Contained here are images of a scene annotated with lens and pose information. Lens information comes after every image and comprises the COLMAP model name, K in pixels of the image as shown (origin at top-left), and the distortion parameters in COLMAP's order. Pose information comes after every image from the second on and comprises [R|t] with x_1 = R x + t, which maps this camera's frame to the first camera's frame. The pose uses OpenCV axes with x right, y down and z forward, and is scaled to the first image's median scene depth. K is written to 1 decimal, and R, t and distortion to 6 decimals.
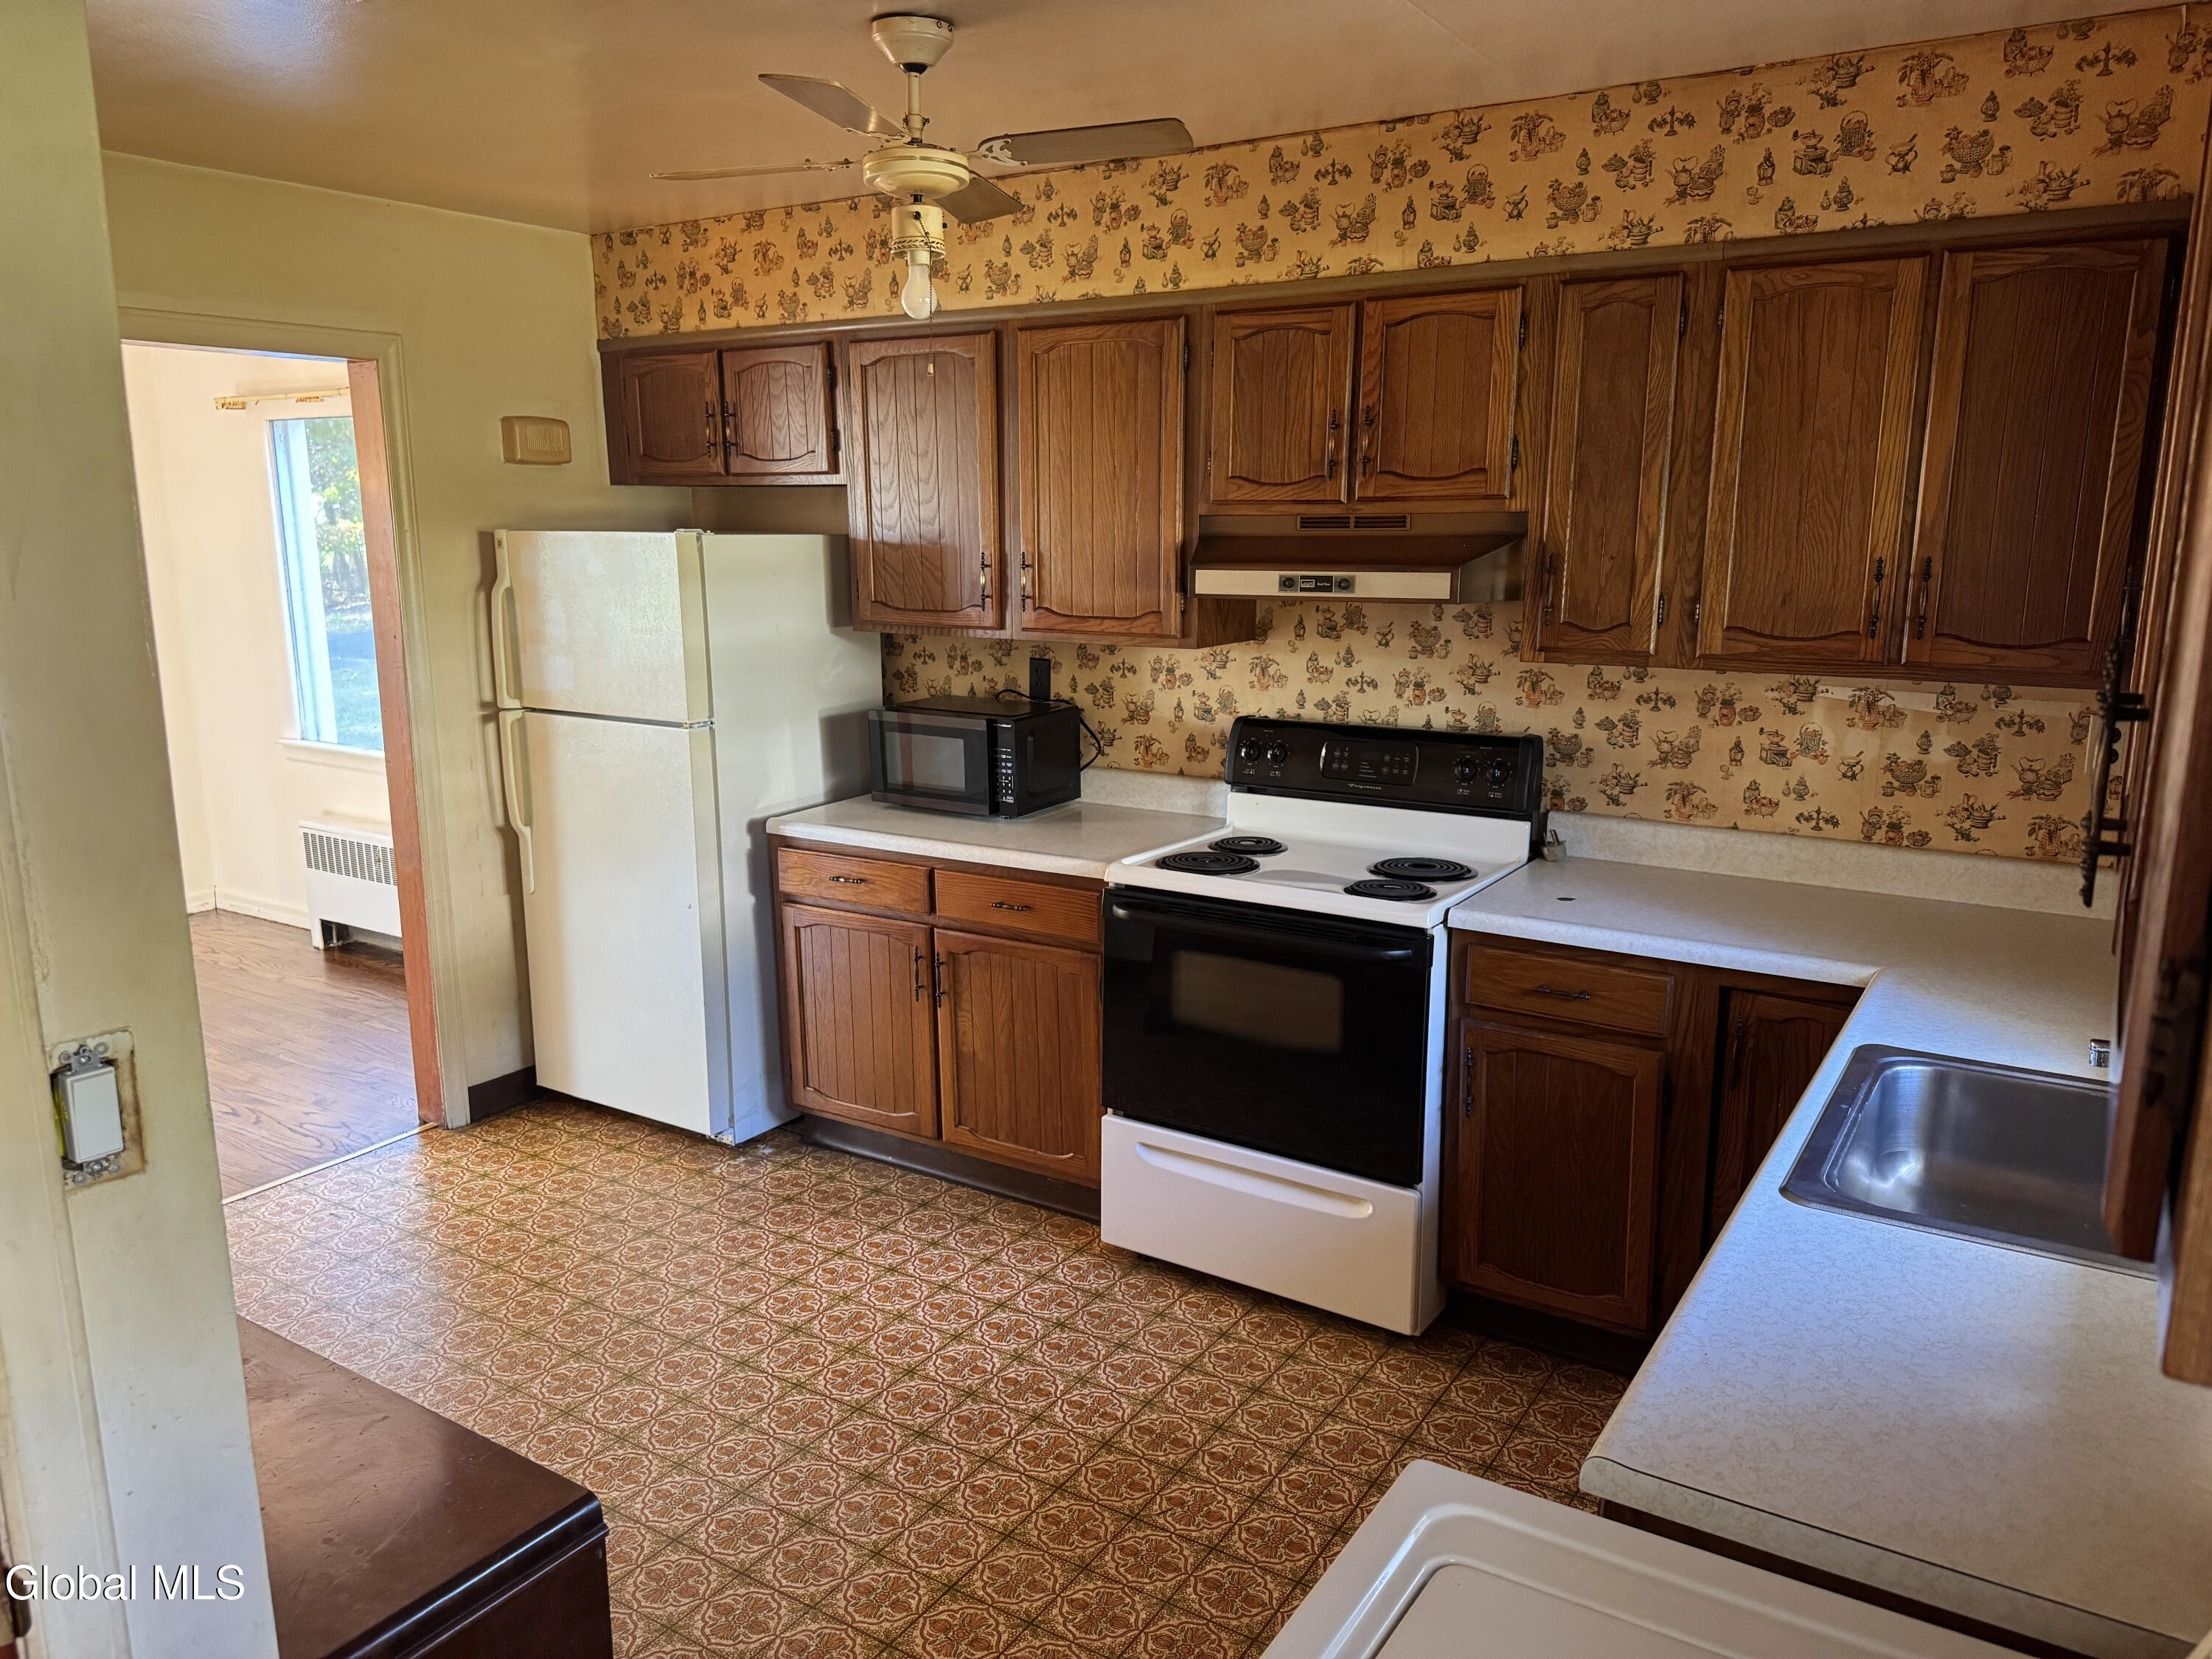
lens RADIAL K [[1560.1, 0, 1115.9], [0, 1560.1, 841.1], [0, 0, 1]] dist [0.076419, -0.061672]
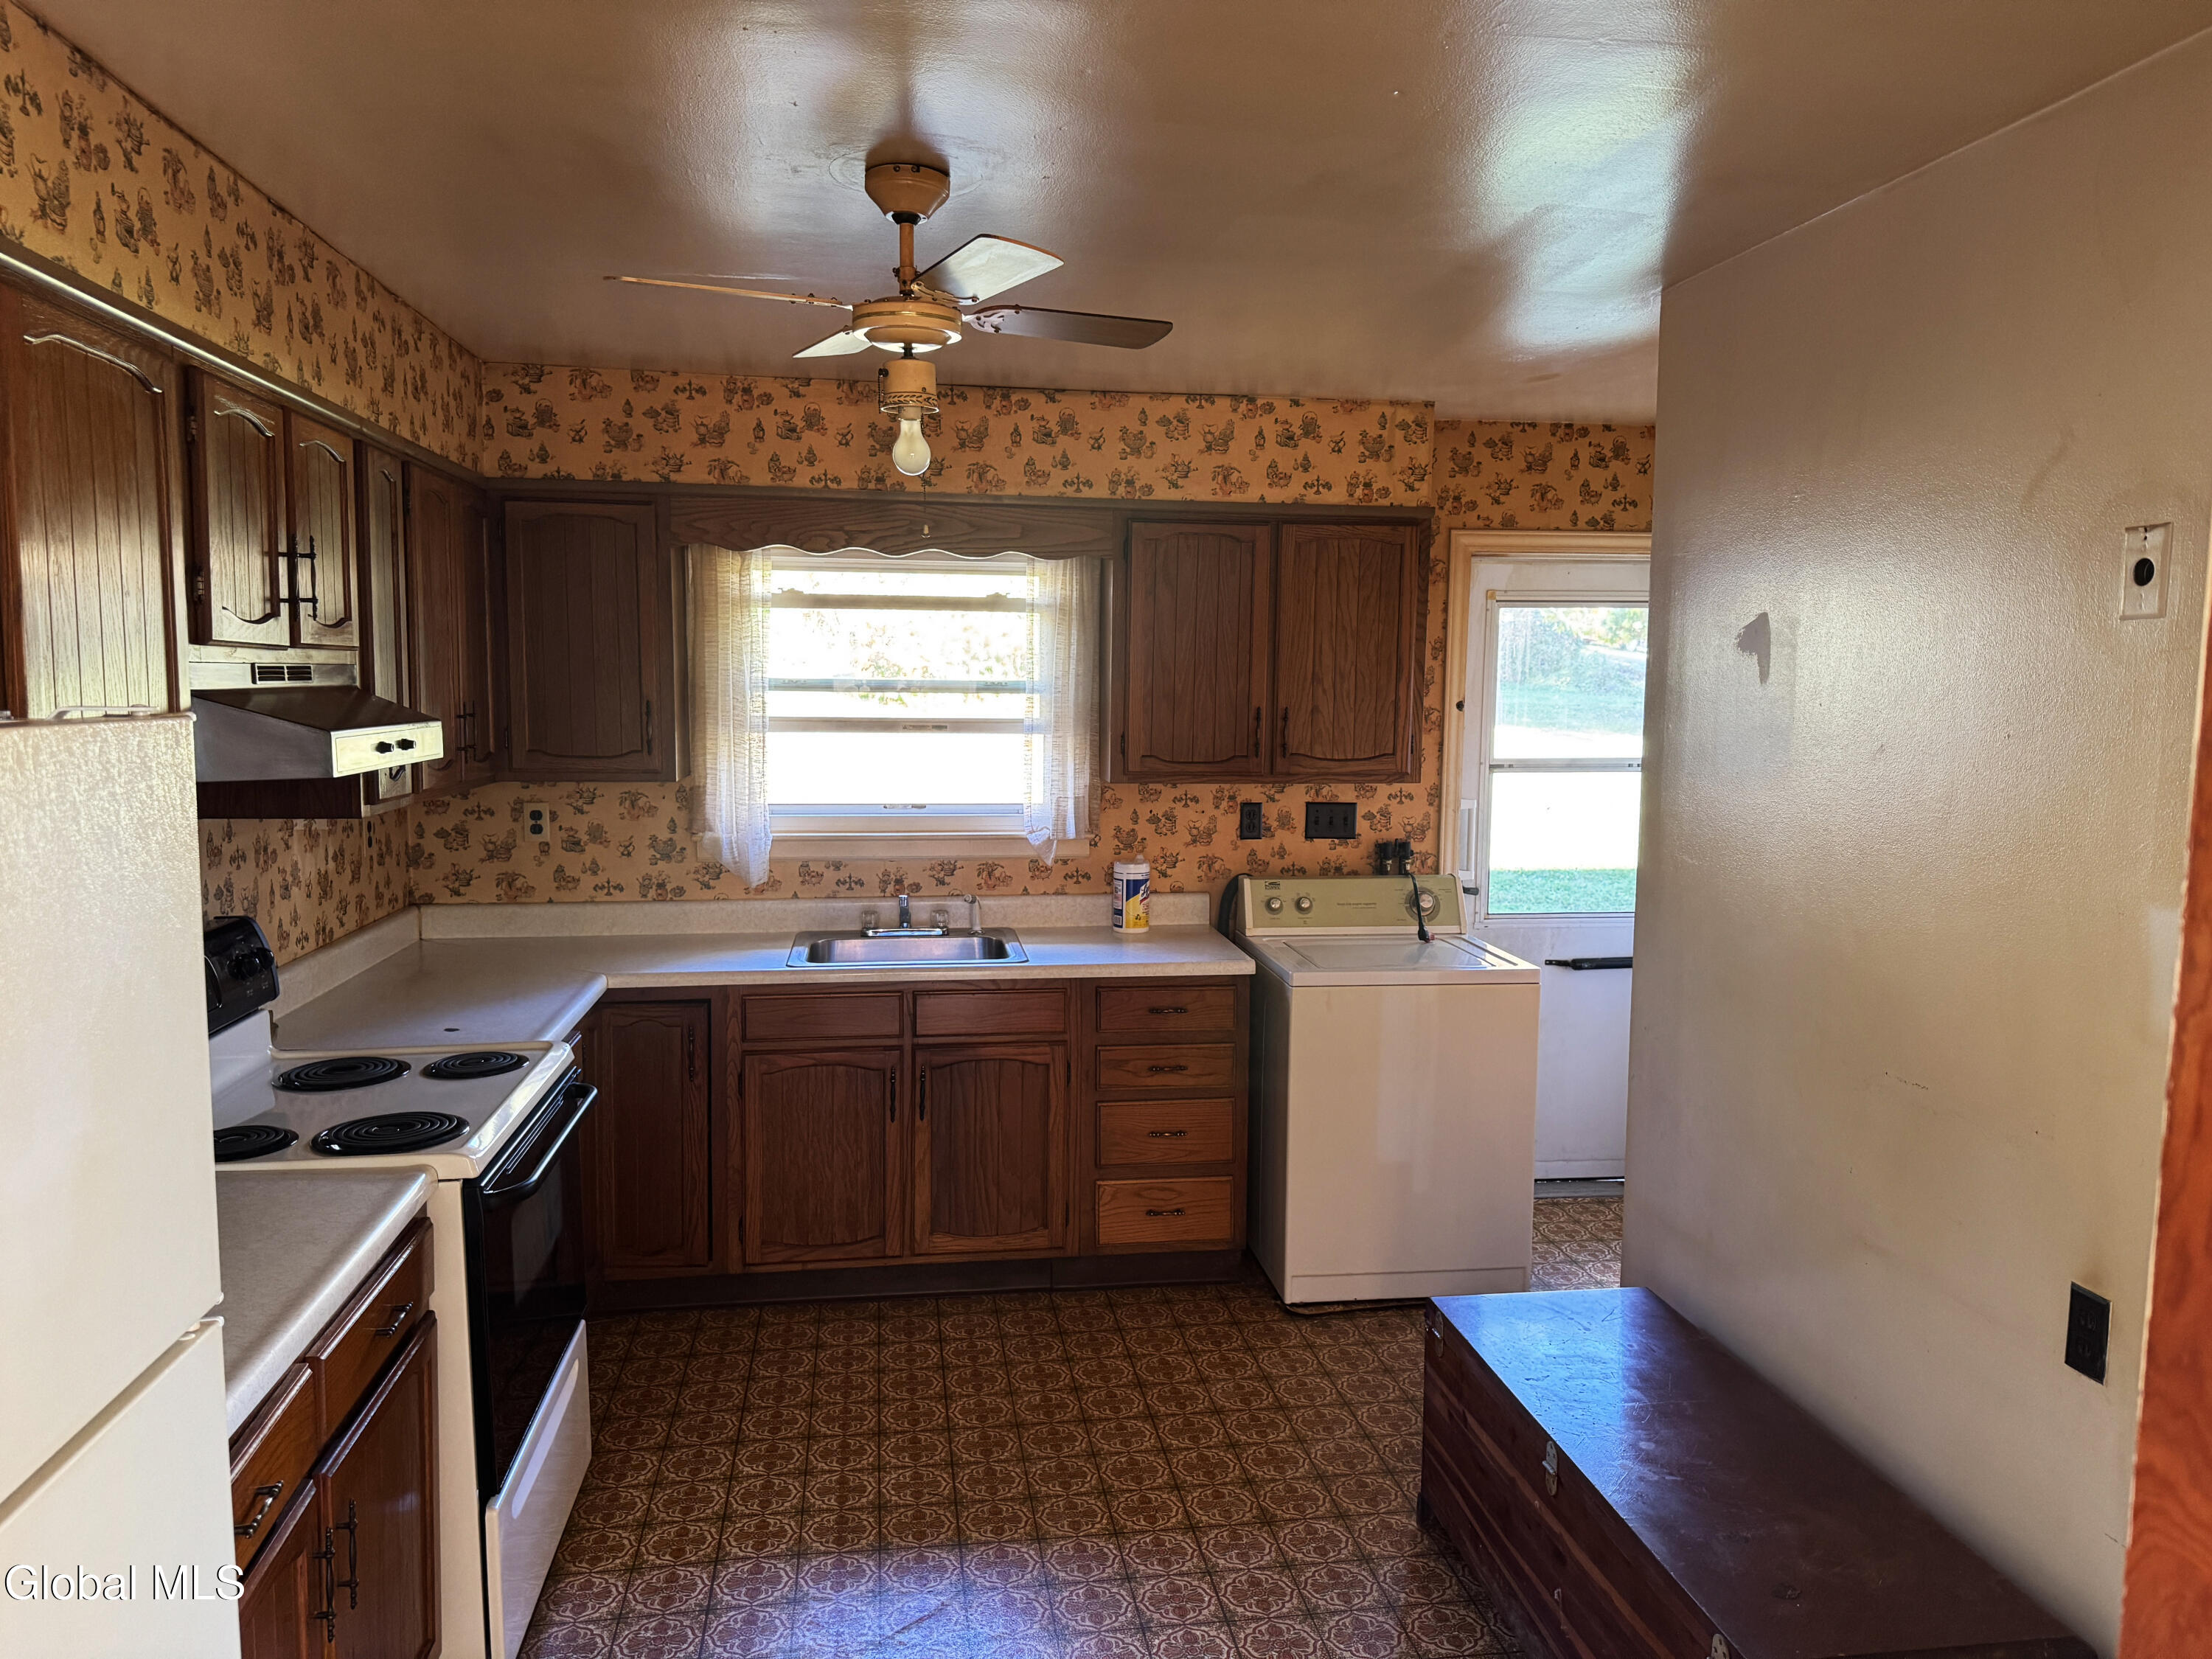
lens RADIAL K [[1560.1, 0, 1121.8], [0, 1560.1, 824.1], [0, 0, 1]] dist [0.076419, -0.061672]
pose [[-0.661555, -0.074402, 0.746197, -0.713381], [0.146149, 0.963193, 0.225610, -0.242985], [-0.735517, 0.258310, -0.626331, 1.179369]]
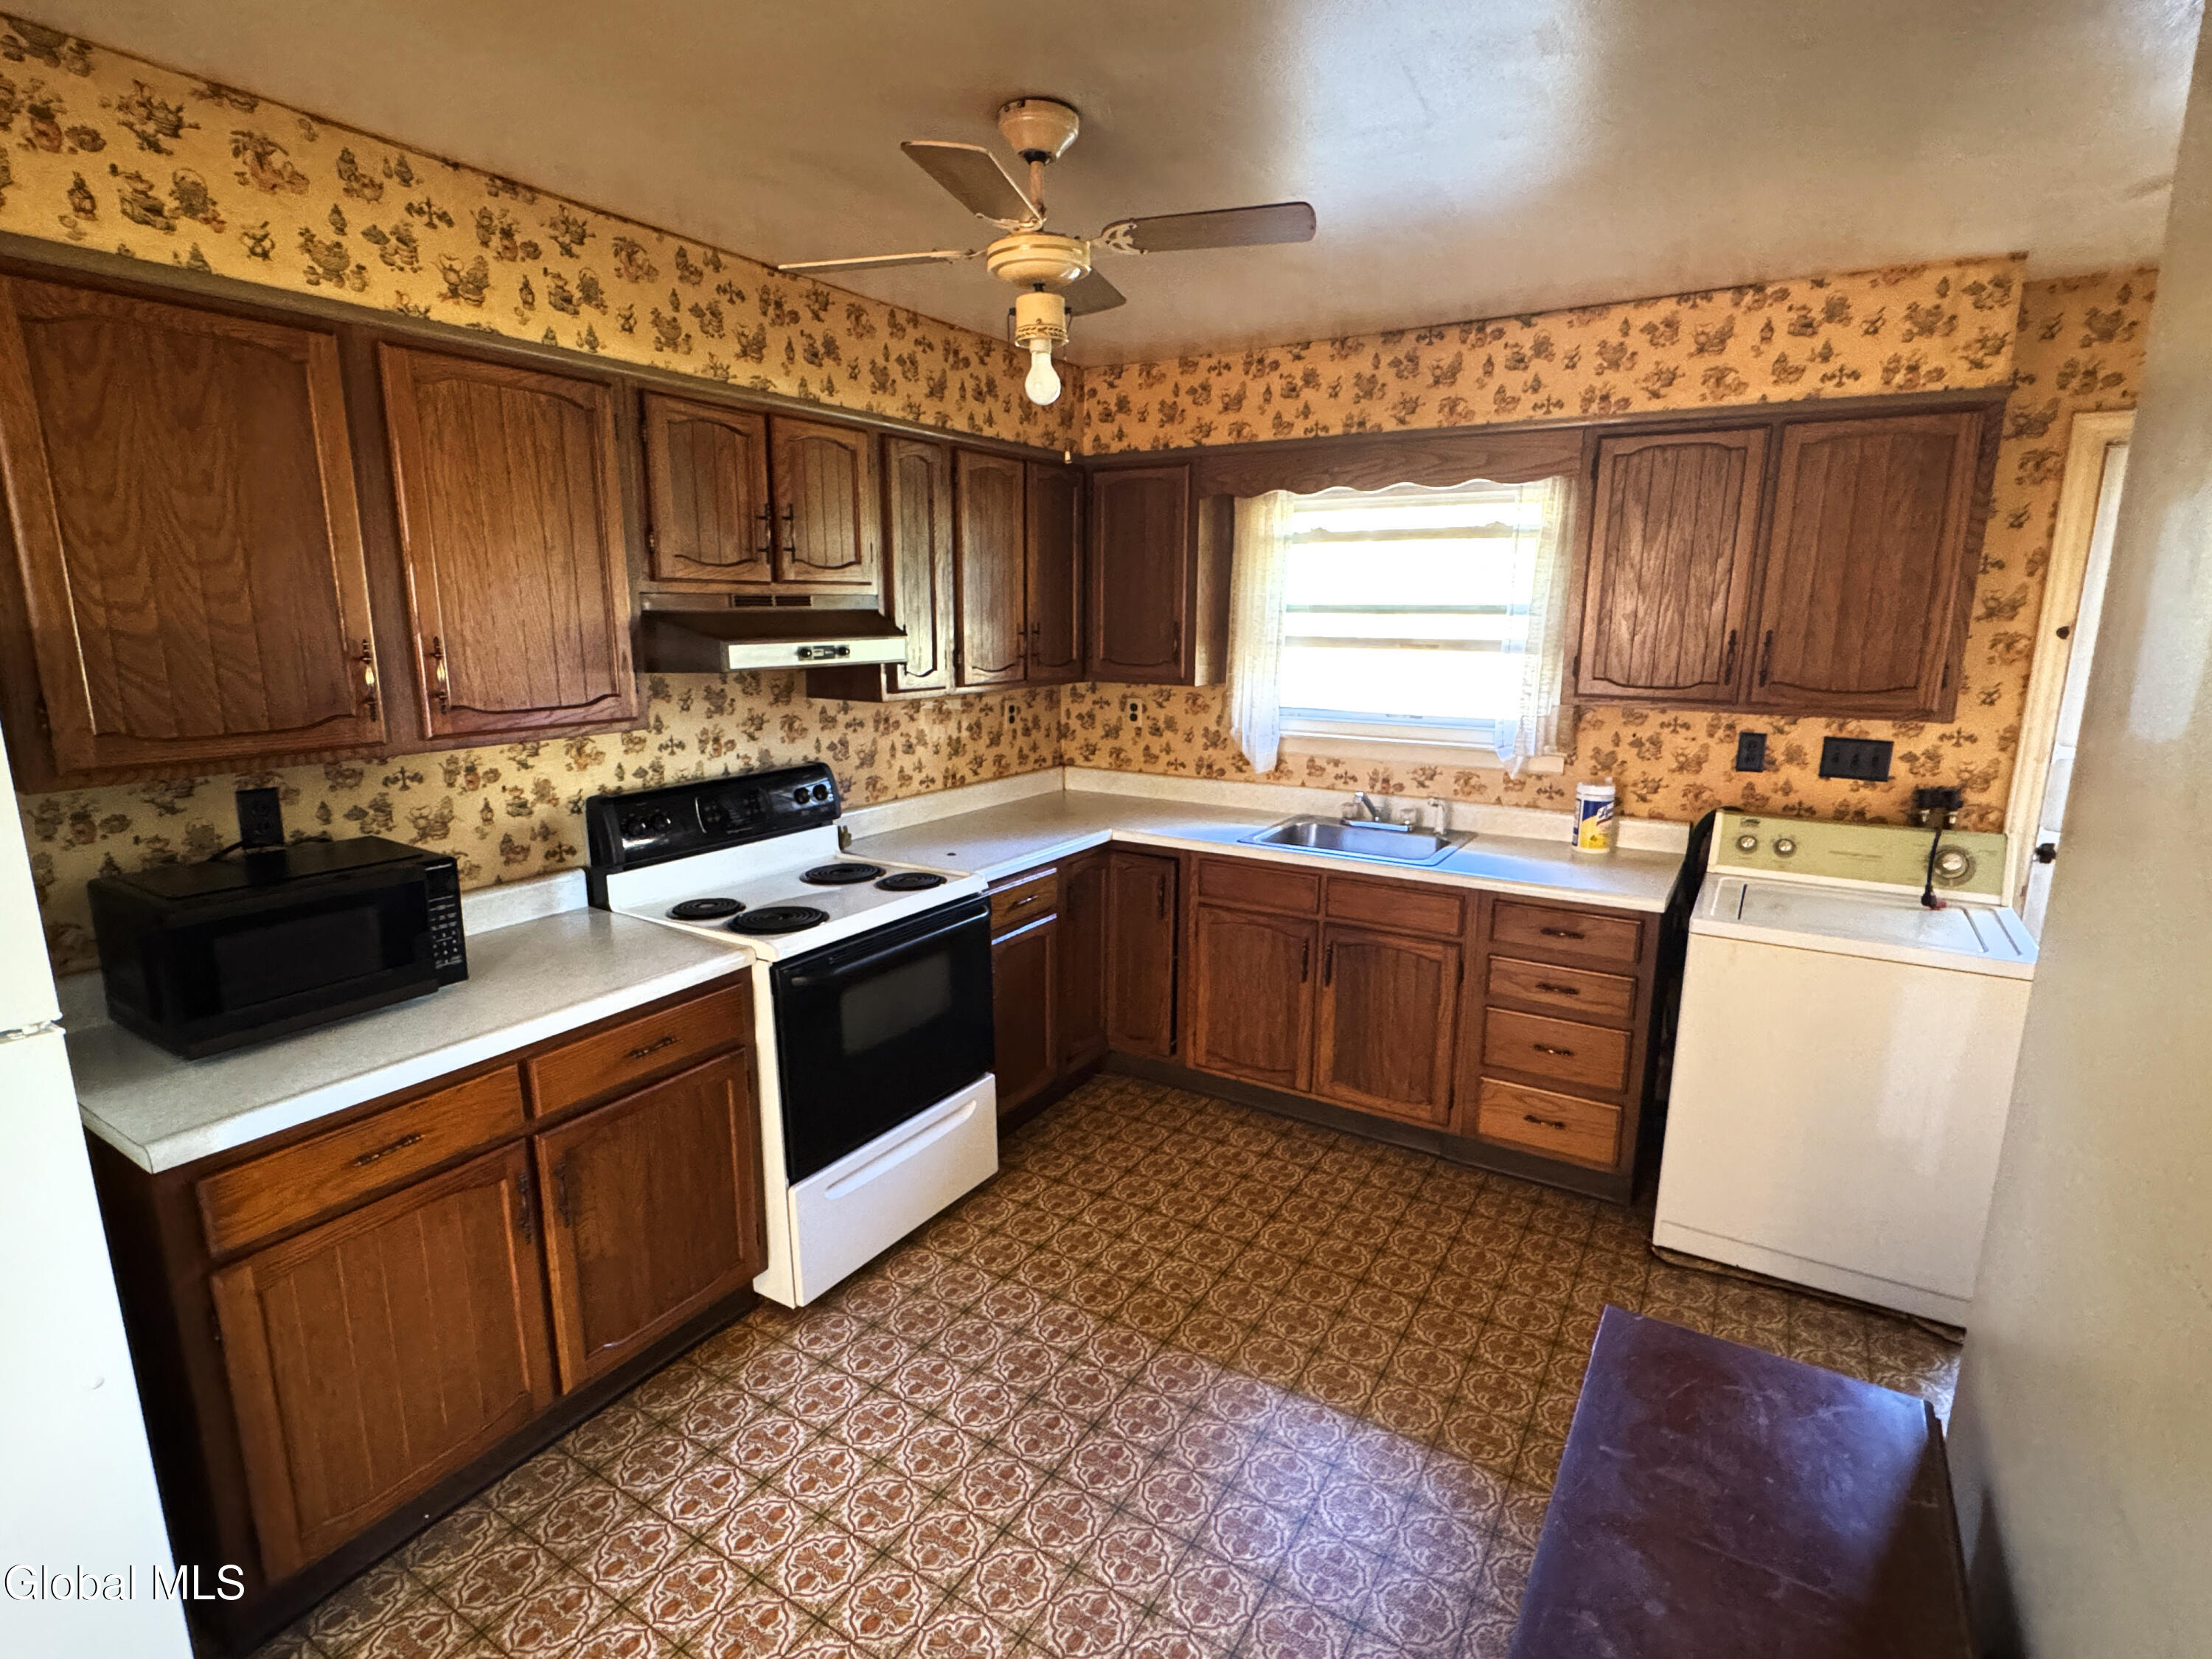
lens RADIAL K [[1107.1, 0, 1105.8], [0, 1107.1, 828.5], [0, 0, 1]] dist [0.004005, -0.003228]
pose [[-0.016998, -0.196257, 0.980405, -0.677256], [0.201722, 0.959710, 0.195612, -0.147949], [-0.979295, 0.201094, 0.023277, 0.751455]]
